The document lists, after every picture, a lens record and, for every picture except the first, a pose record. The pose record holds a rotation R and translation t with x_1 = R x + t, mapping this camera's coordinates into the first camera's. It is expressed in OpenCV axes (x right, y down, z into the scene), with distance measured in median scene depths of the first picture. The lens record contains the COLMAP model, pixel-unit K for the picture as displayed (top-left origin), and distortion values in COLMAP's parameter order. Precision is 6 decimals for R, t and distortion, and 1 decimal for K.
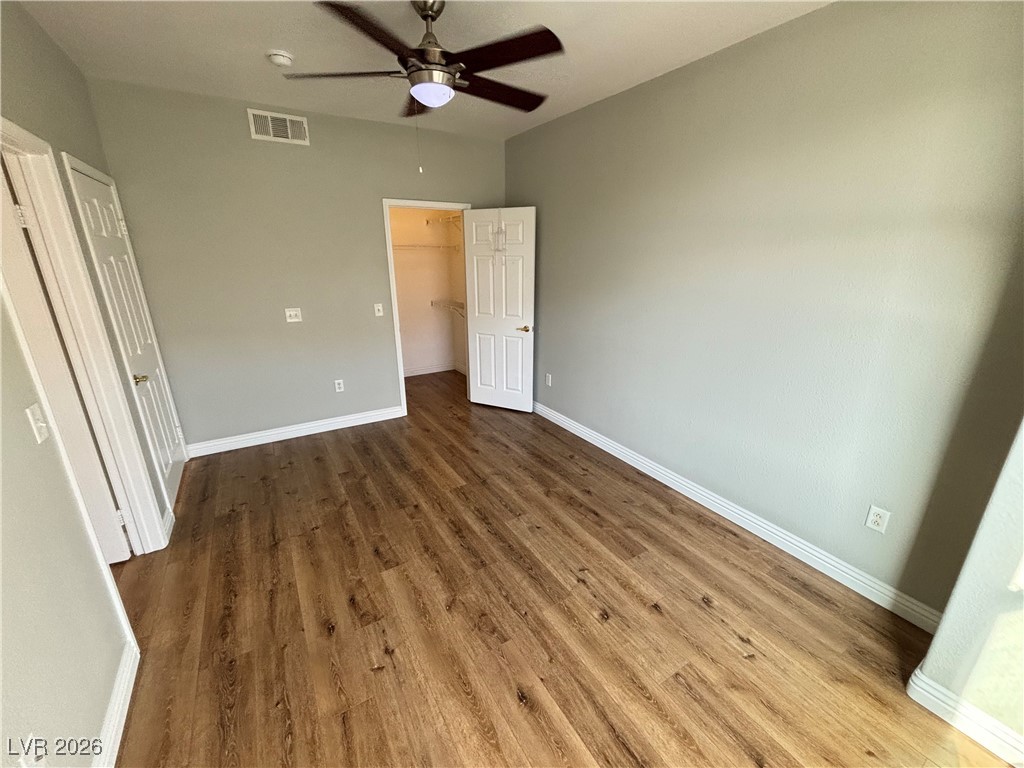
lens RADIAL K [[417.9, 0, 513.8], [0, 417.9, 382.7], [0, 0, 1]] dist [-0.000302, 0.001337]
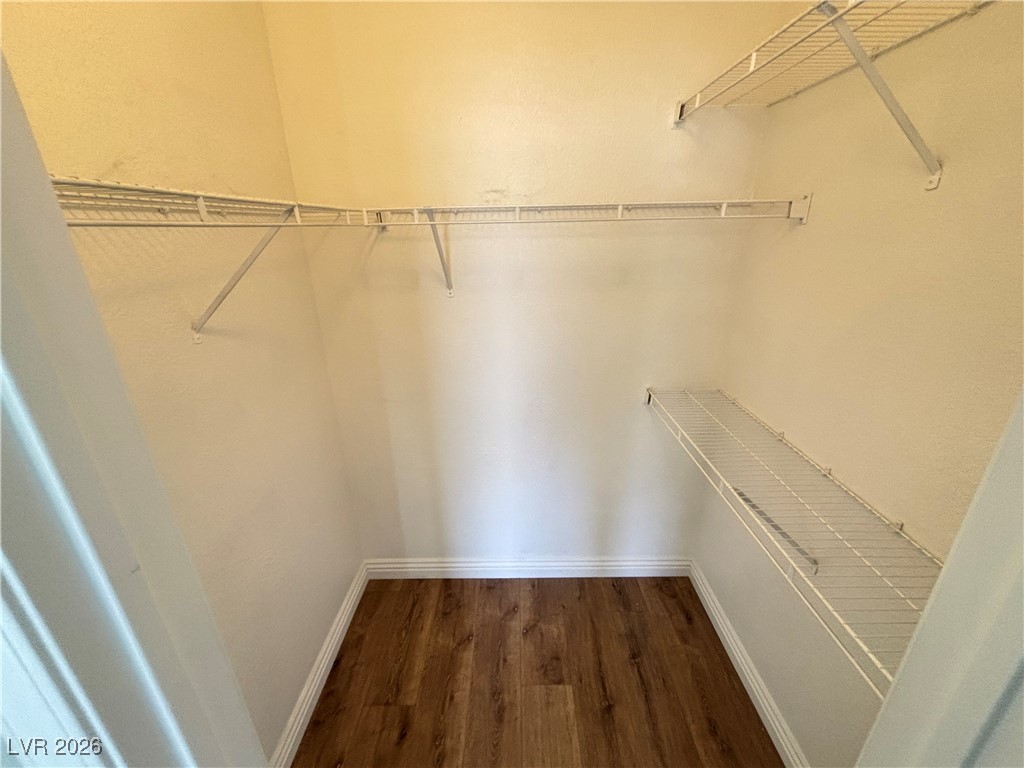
lens RADIAL K [[417.9, 0, 514.5], [0, 417.9, 382.9], [0, 0, 1]] dist [-0.000302, 0.001337]
pose [[0.847945, 0.173338, -0.500942, -0.250559], [-0.144191, 0.984814, 0.096697, -0.416399], [0.510096, -0.009762, 0.860062, 1.314892]]
